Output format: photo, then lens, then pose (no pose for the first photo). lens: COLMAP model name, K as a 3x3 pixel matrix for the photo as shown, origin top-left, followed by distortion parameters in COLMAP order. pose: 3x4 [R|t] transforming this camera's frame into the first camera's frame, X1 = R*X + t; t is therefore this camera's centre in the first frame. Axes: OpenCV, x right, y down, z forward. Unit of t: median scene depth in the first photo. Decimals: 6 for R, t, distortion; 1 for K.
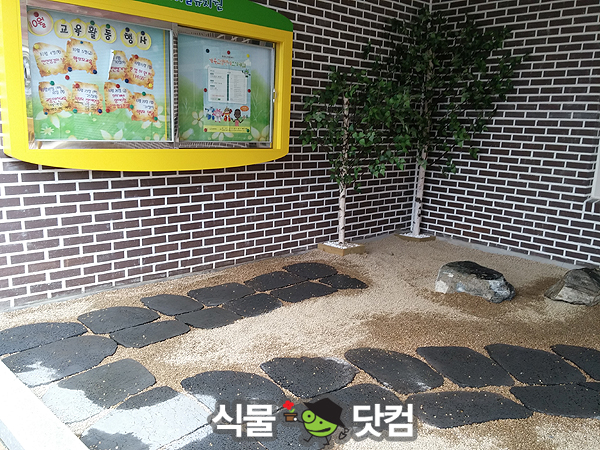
lens RADIAL K [[533.0, 0, 302.1], [0, 533.0, 224.3], [0, 0, 1]] dist [0.018716, -0.005217]
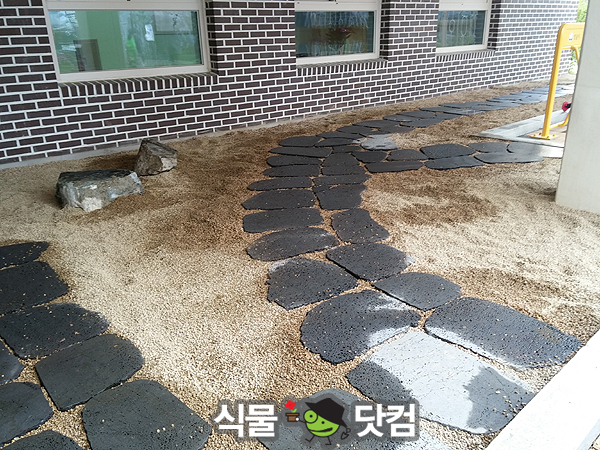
lens RADIAL K [[533.0, 0, 302.7], [0, 533.0, 227.7], [0, 0, 1]] dist [0.018716, -0.005217]
pose [[0.000977, -0.378160, 0.925740, -0.572500], [0.204487, 0.906254, 0.369984, -0.099281], [-0.978869, 0.188940, 0.078214, 0.667252]]
